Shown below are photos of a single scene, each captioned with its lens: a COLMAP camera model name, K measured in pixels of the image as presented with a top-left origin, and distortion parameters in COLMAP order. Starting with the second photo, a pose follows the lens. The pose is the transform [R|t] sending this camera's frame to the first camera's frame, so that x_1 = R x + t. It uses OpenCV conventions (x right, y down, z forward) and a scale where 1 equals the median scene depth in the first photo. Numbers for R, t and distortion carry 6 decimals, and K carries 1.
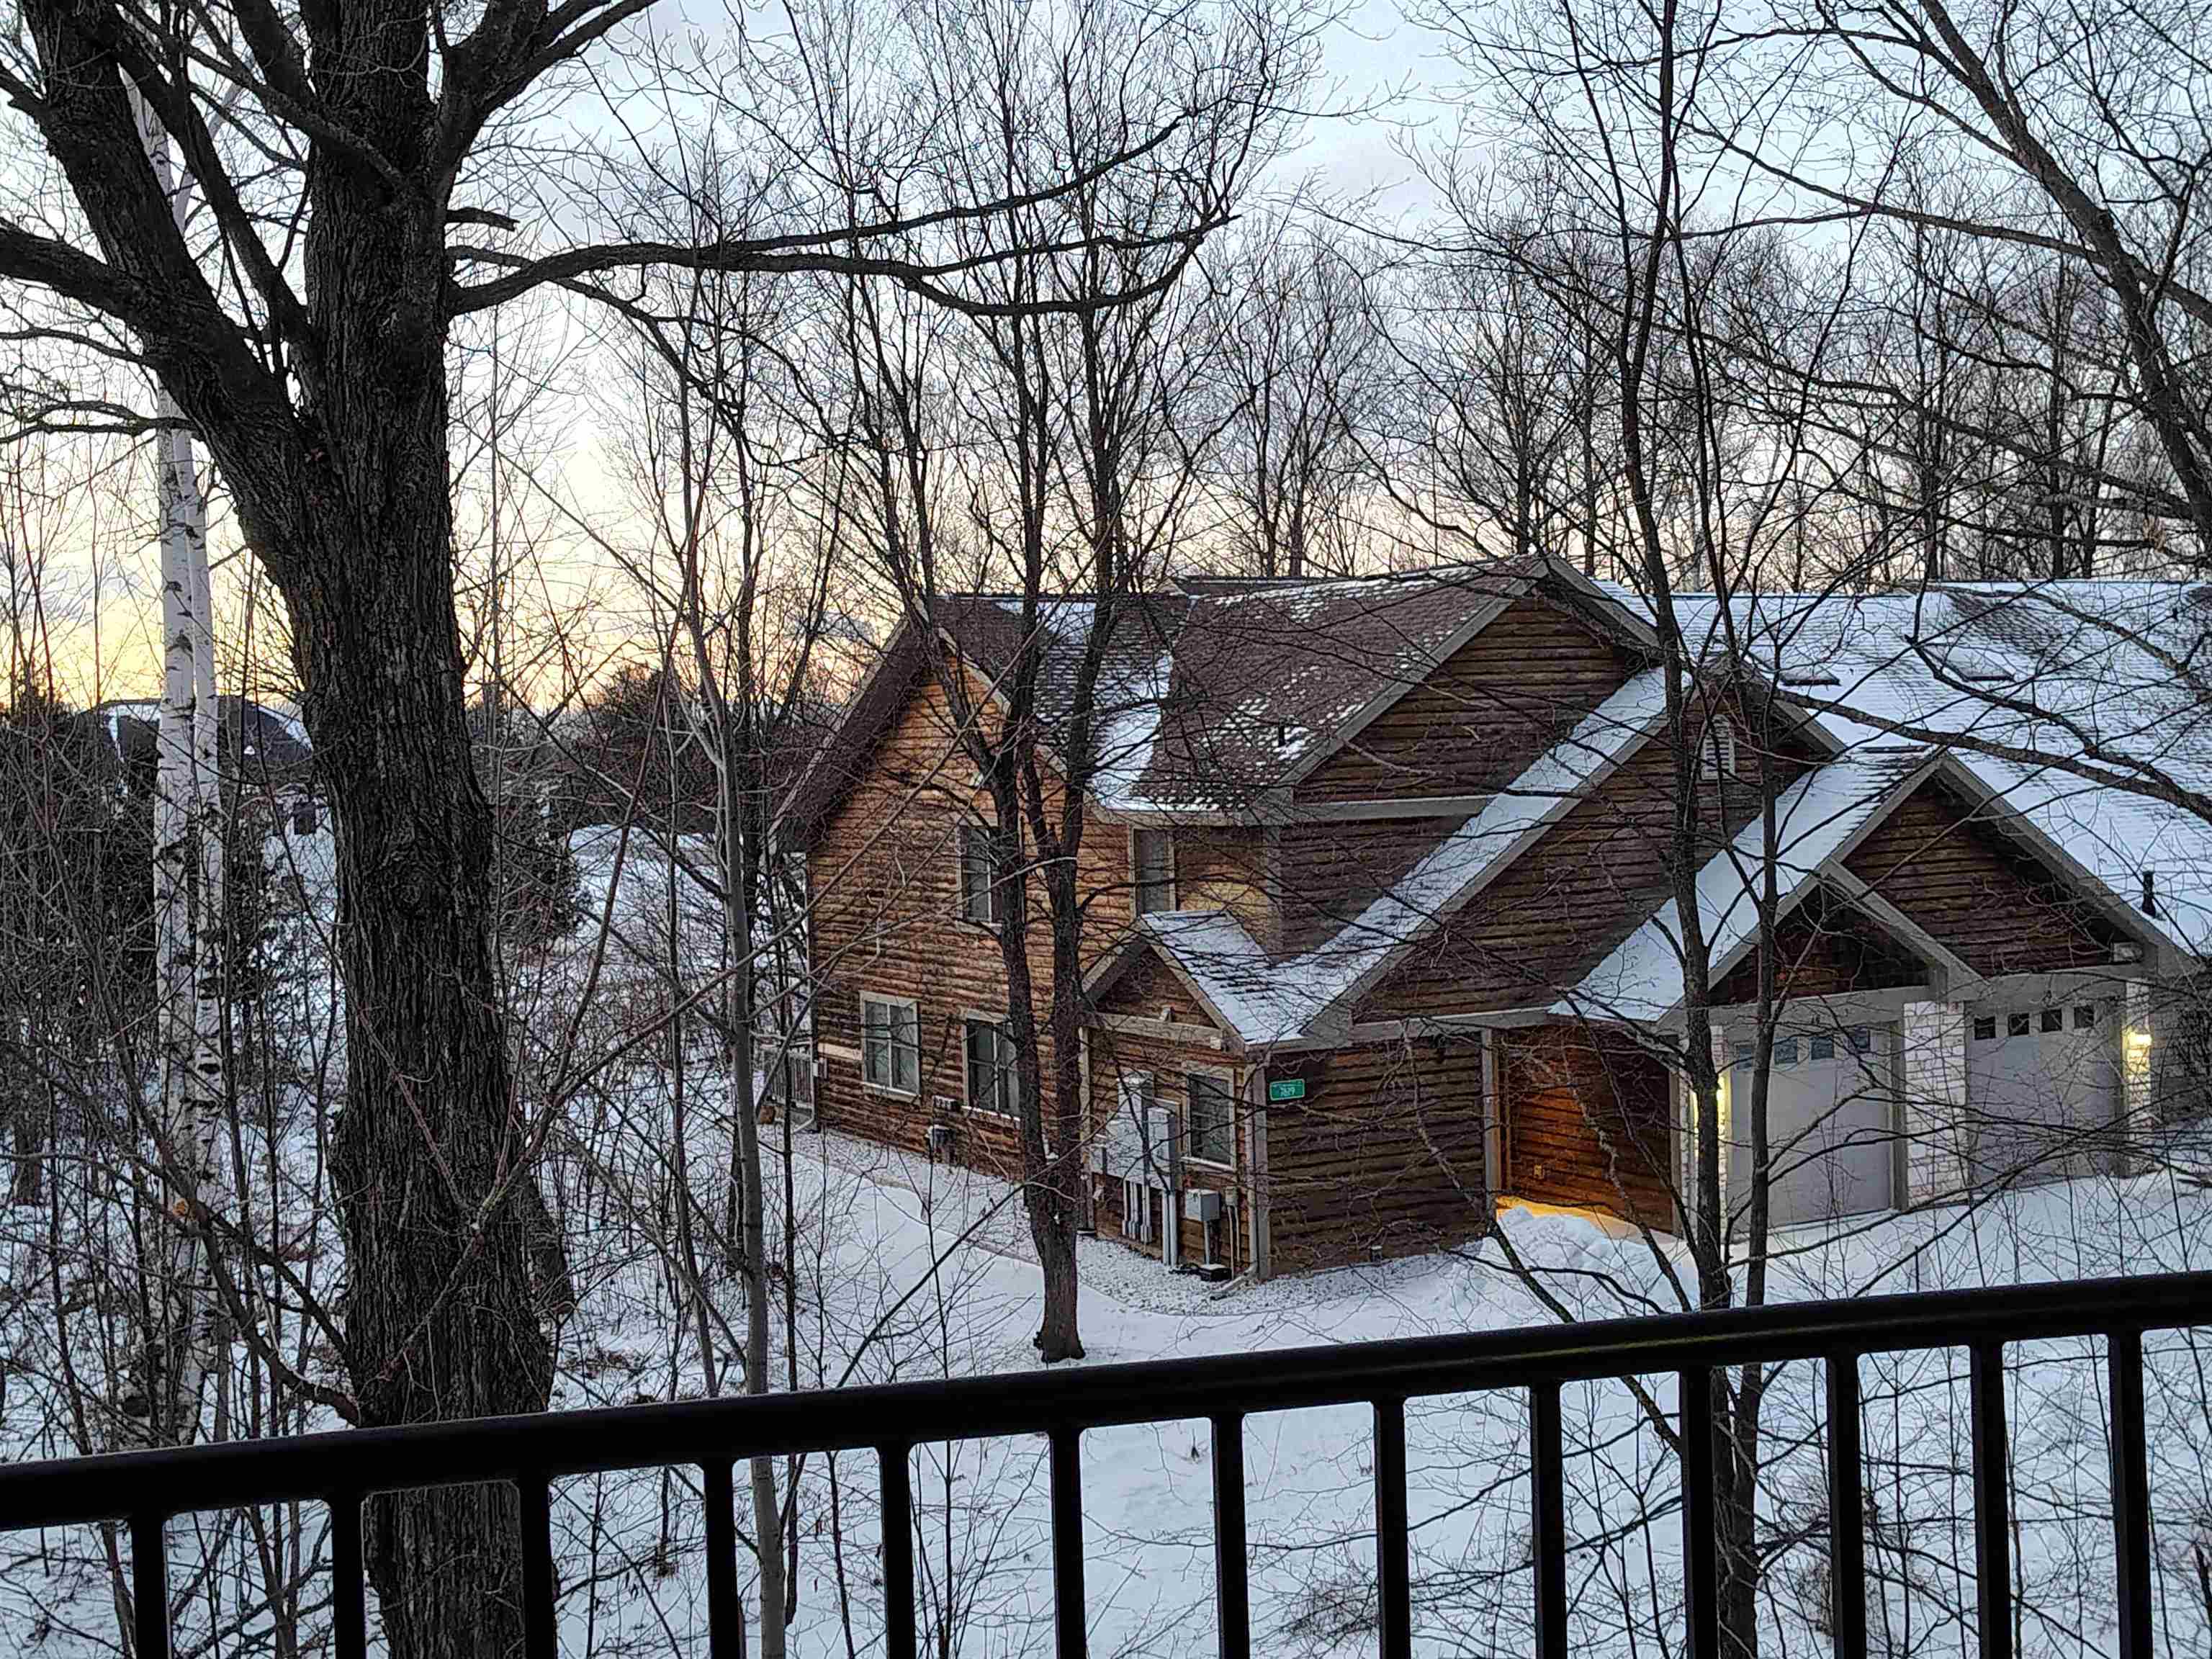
lens RADIAL K [[1544.2, 0, 1005.3], [0, 1544.2, 989.5], [0, 0, 1]] dist [-0.002040, 0.052058]
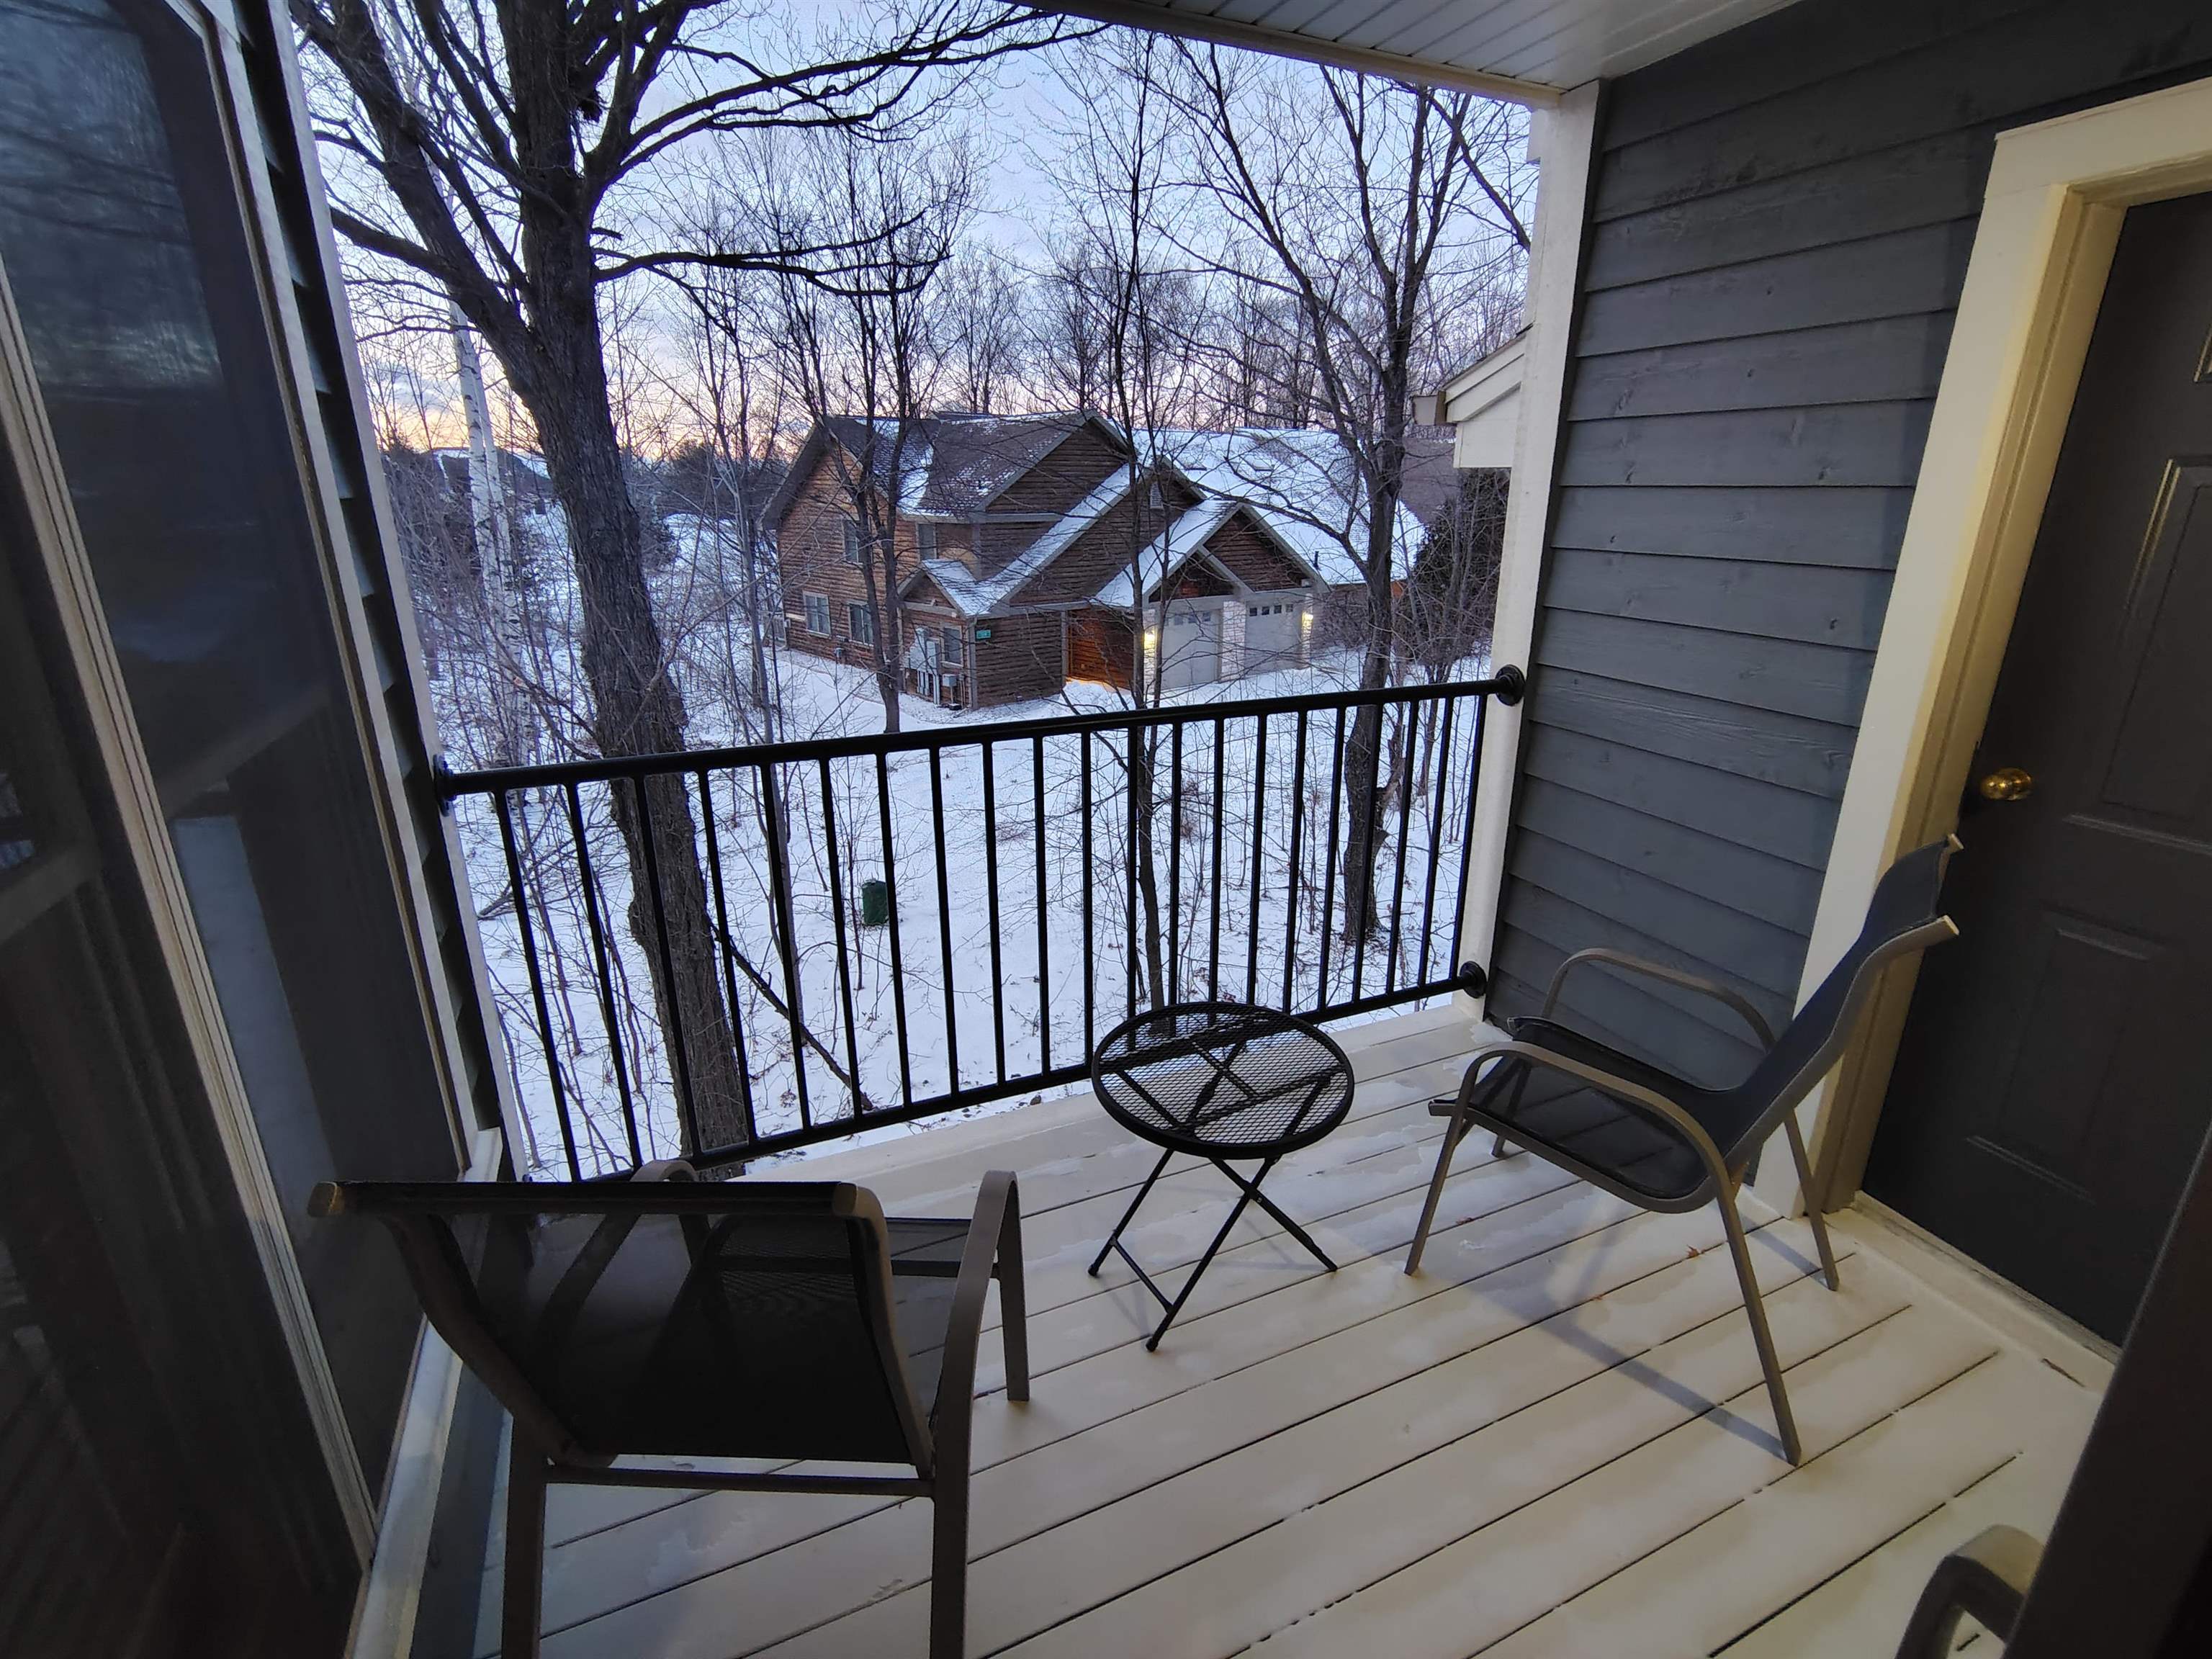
lens RADIAL K [[1034.1, 0, 1121.5], [0, 1034.1, 822.2], [0, 0, 1]] dist [-0.004283, 0.005749]
pose [[0.979448, -0.027143, 0.199860, 0.060570], [-0.029089, 0.961534, 0.273140, -0.108450], [-0.199586, -0.273340, 0.940984, -0.716313]]
